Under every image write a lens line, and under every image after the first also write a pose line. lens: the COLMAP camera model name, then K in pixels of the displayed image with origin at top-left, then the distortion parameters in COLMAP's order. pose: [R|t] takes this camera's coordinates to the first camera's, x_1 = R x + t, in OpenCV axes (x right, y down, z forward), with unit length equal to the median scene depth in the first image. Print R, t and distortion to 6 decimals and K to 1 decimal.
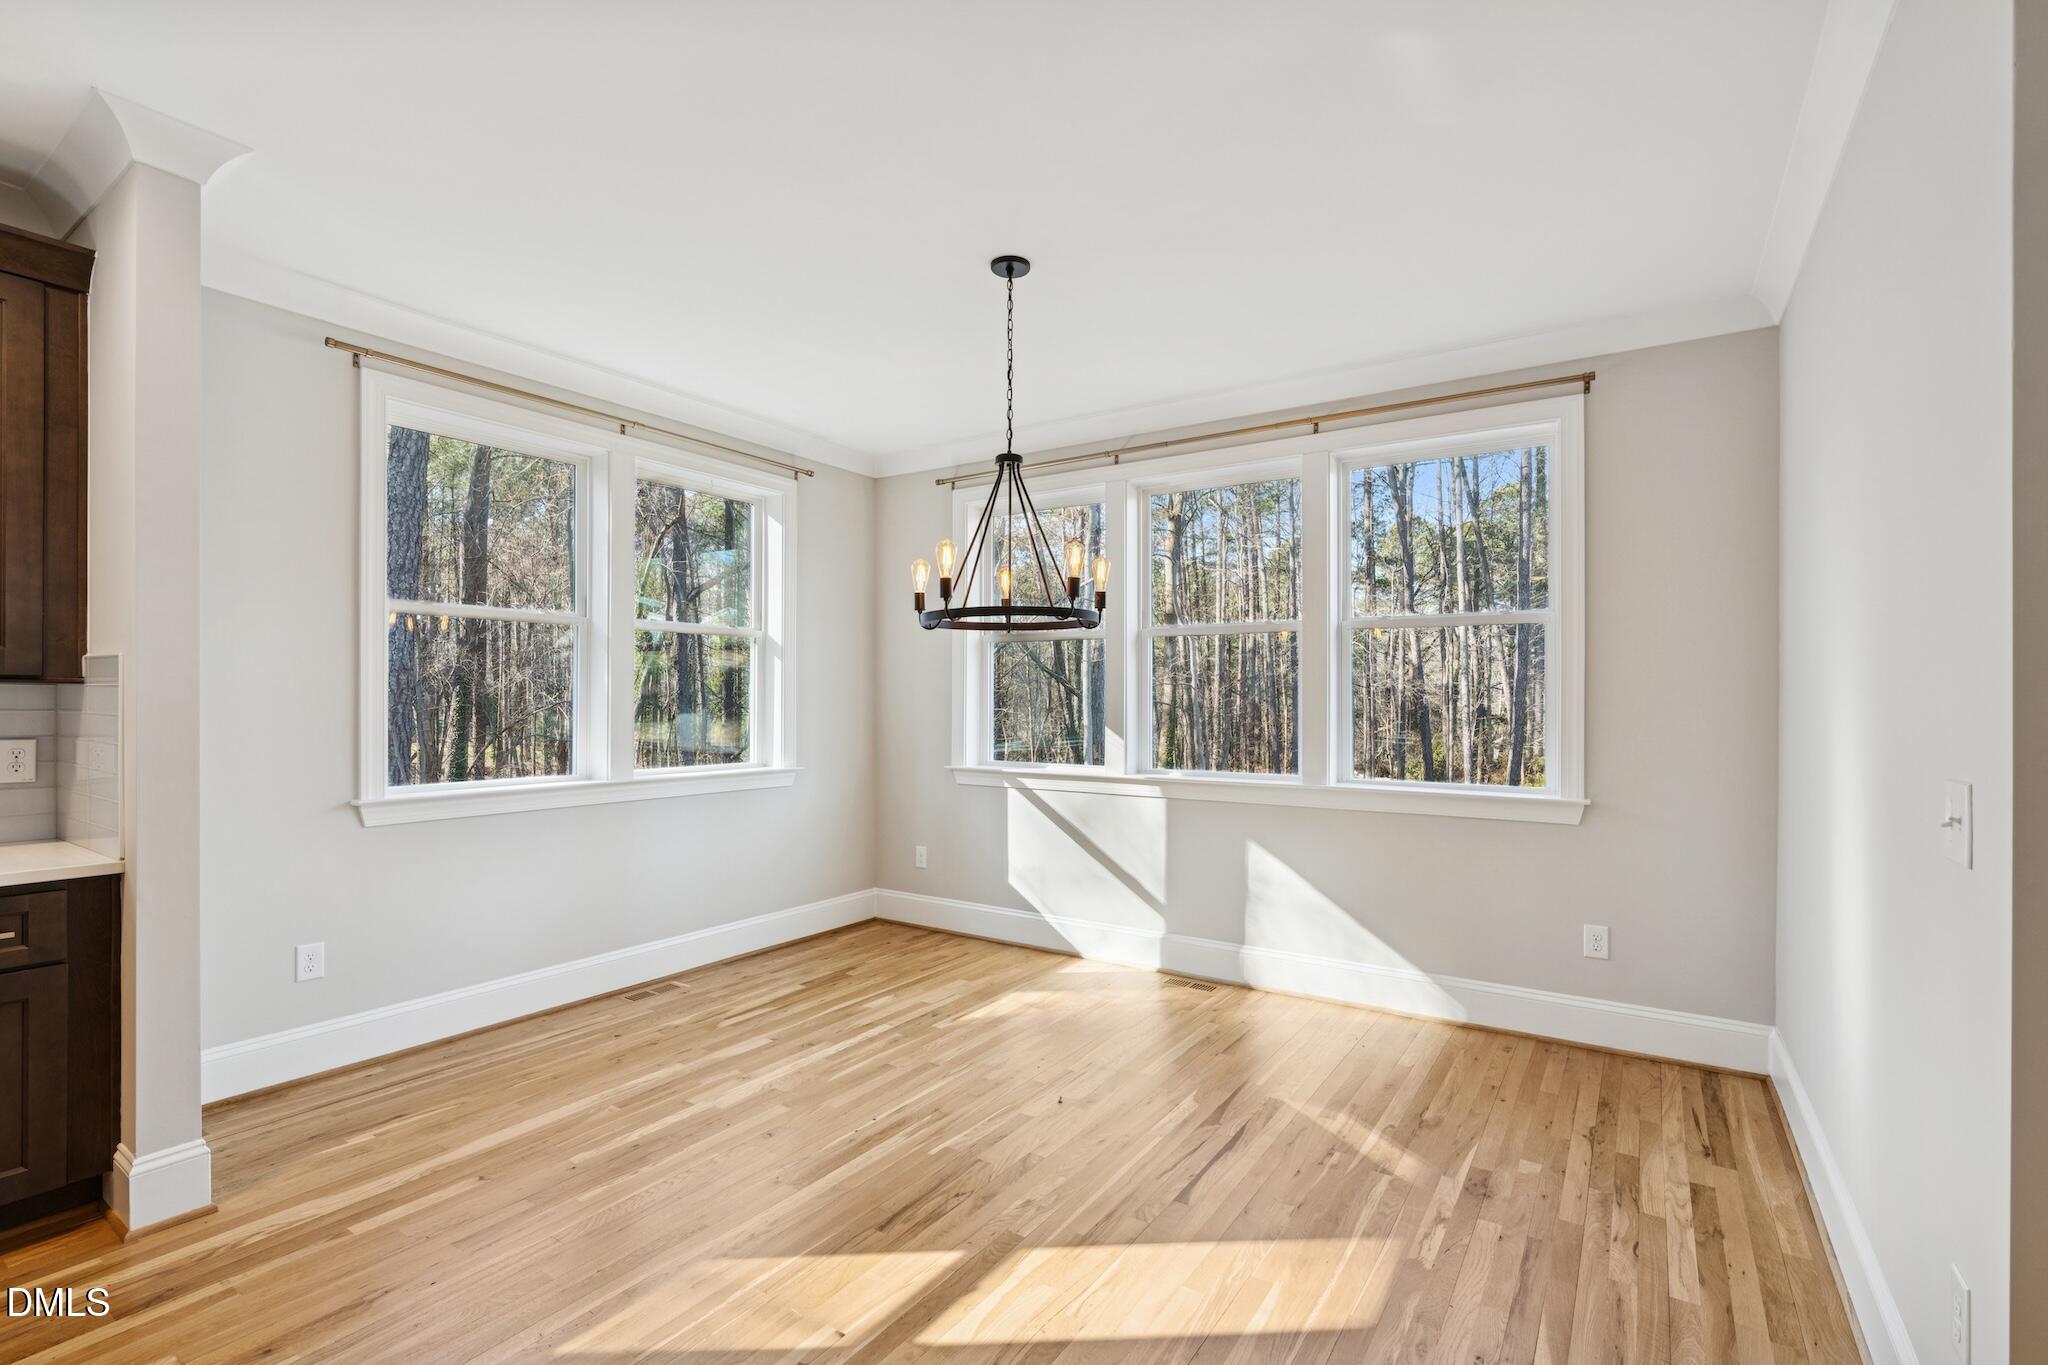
lens RADIAL K [[933.1, 0, 1026.0], [0, 933.1, 705.3], [0, 0, 1]] dist [-0.000998, 0.000347]
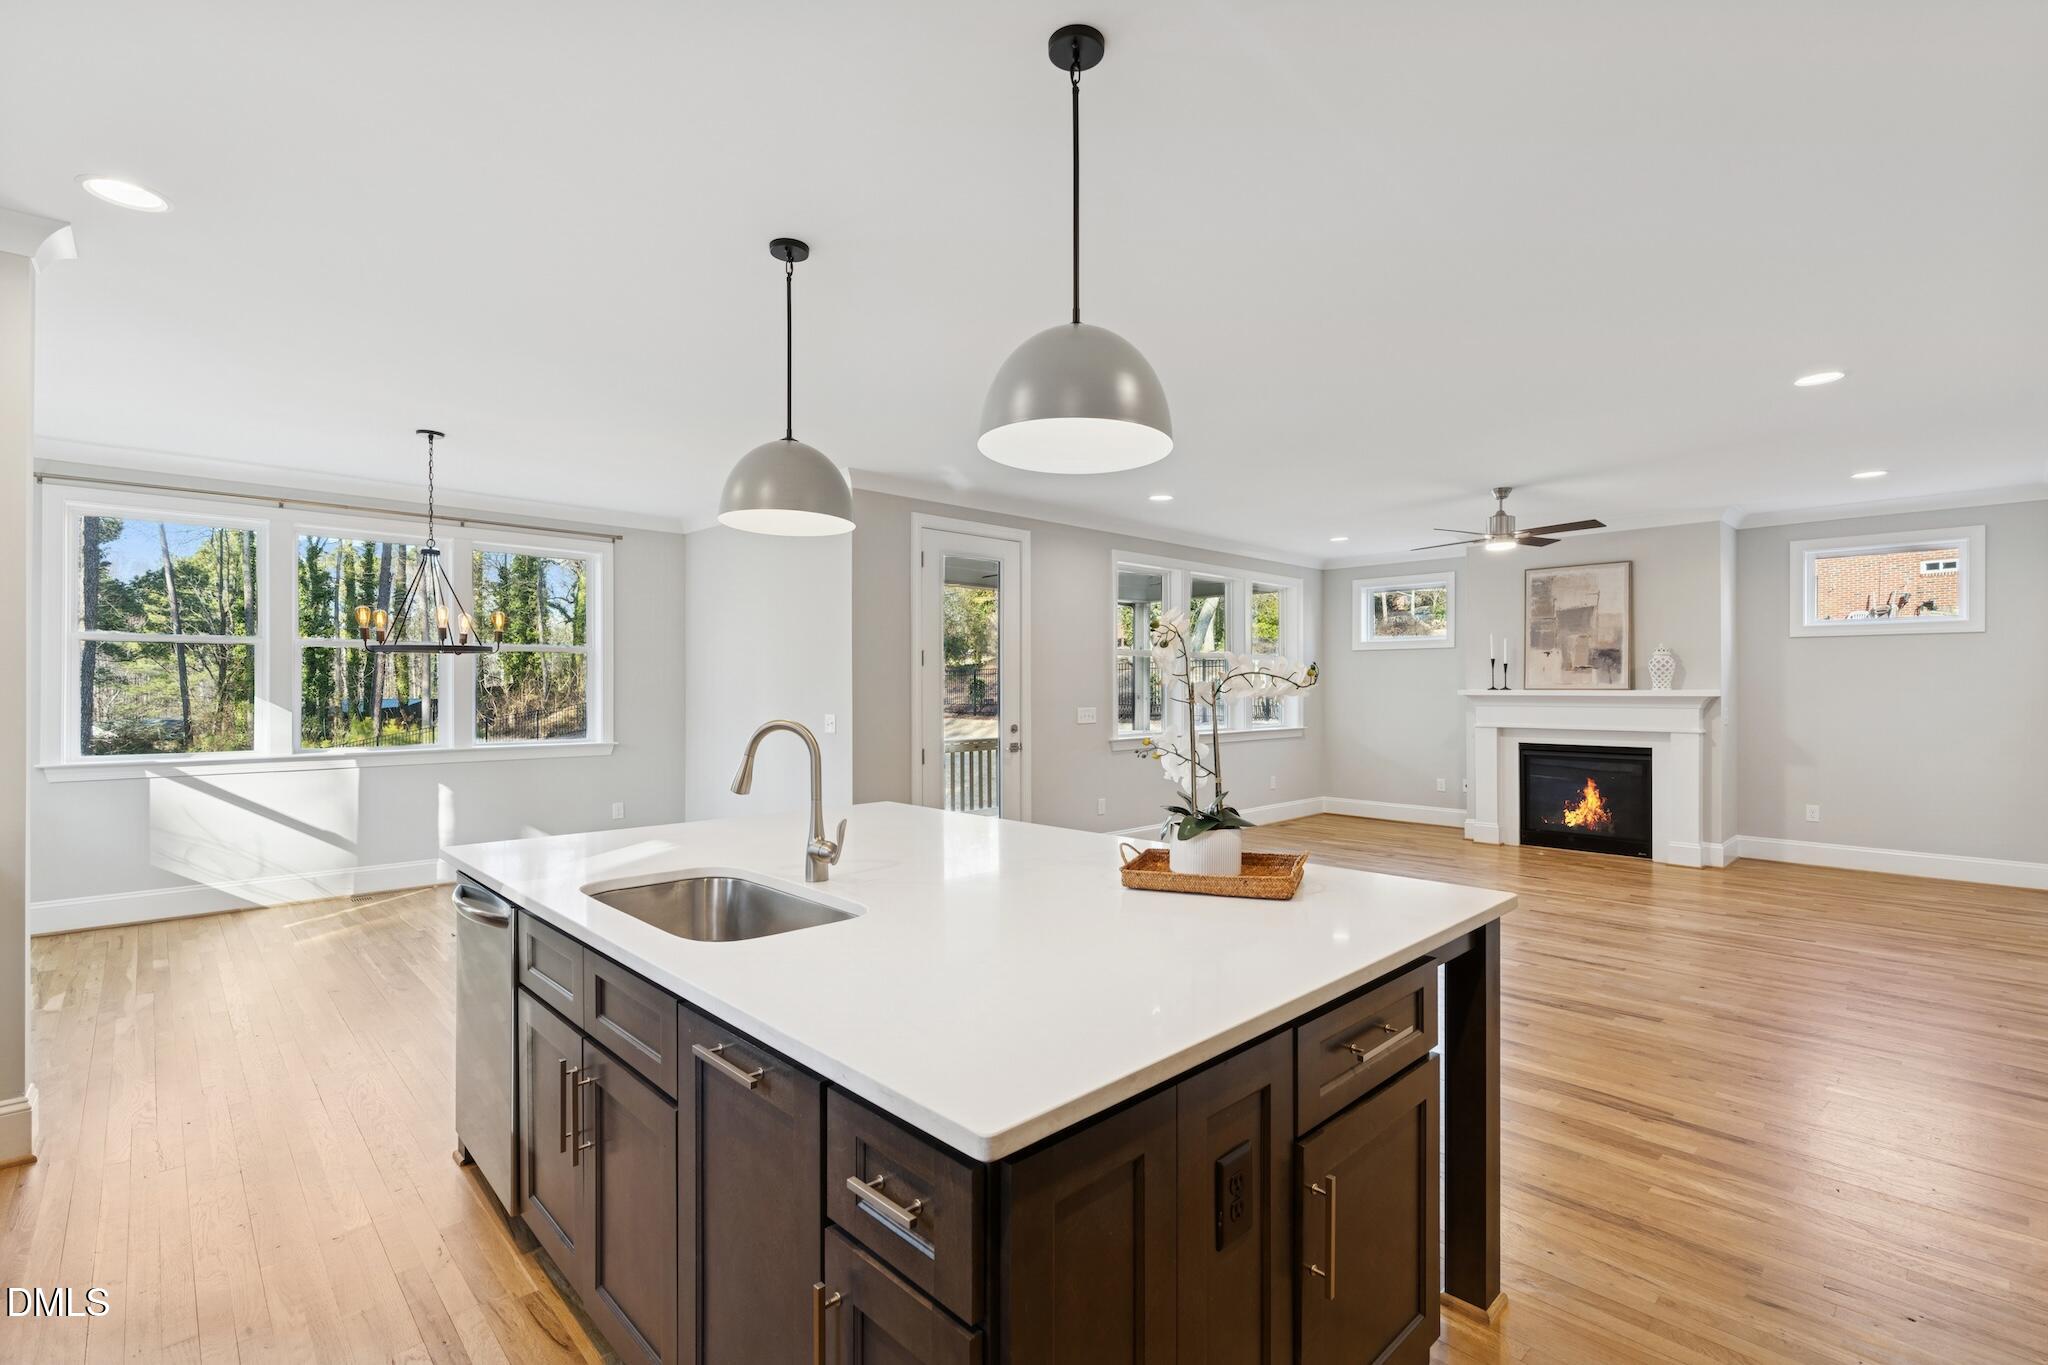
lens RADIAL K [[921.2, 0, 1024.0], [0, 921.2, 682.5], [0, 0, 1]] dist [0.000531, -0.000300]
pose [[0.220298, 0.002114, 0.975430, -1.369032], [0.004505, 0.999985, -0.003185, -0.023236], [-0.975422, 0.005096, 0.220285, -0.376992]]
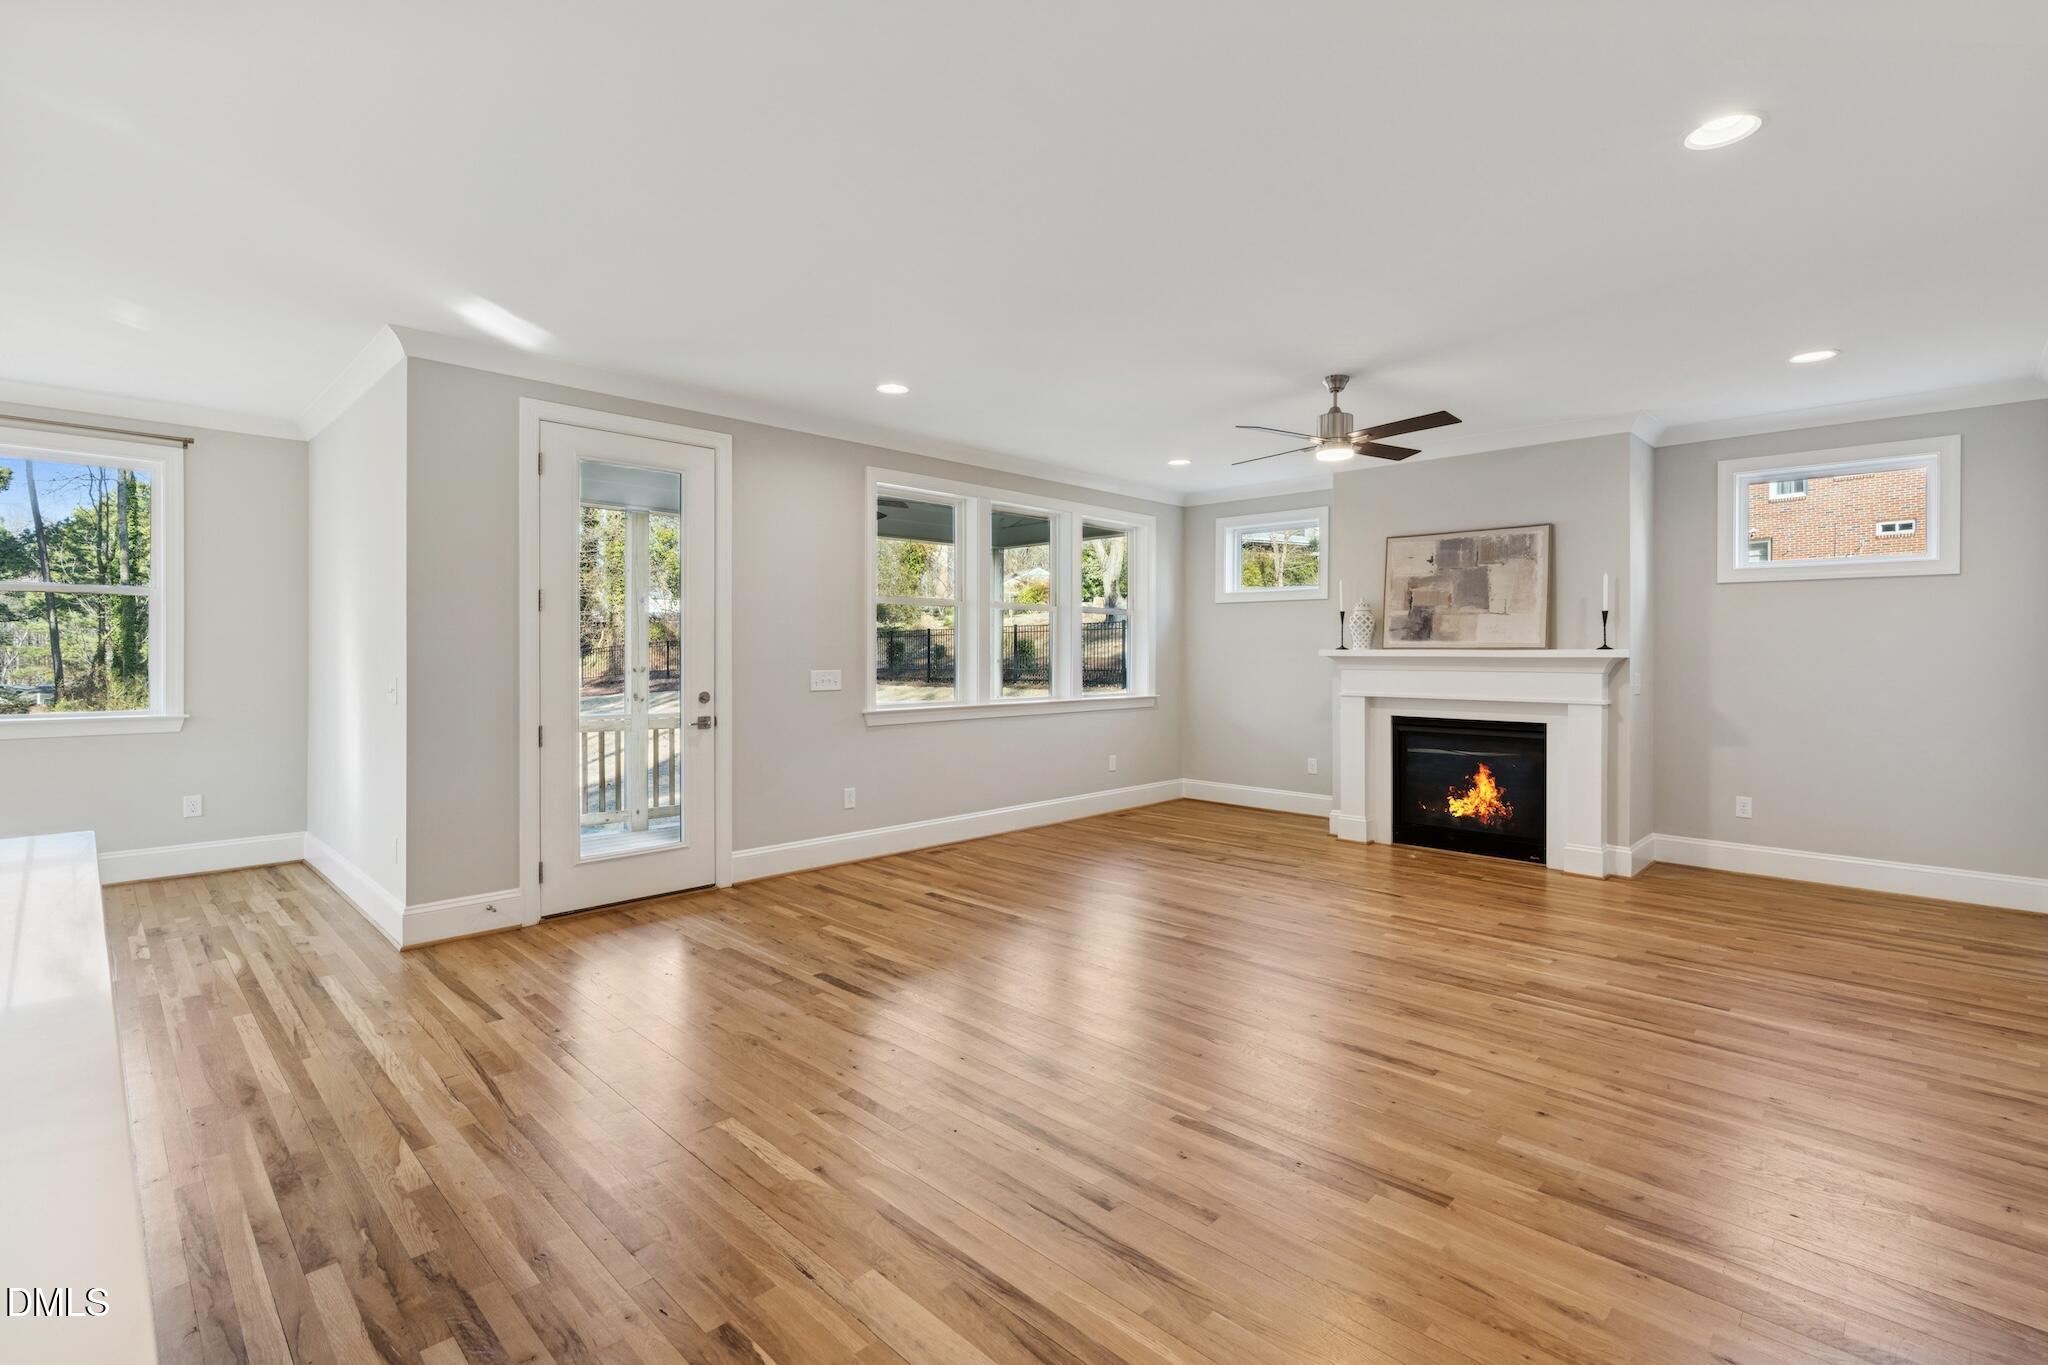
lens RADIAL K [[935.0, 0, 1022.4], [0, 935.0, 650.9], [0, 0, 1]] dist [-0.002692, 0.001009]
pose [[0.189305, -0.000372, 0.981918, -0.754397], [0.001086, 0.999999, 0.000169, -0.003318], [-0.981918, 0.001035, 0.189305, -0.748456]]
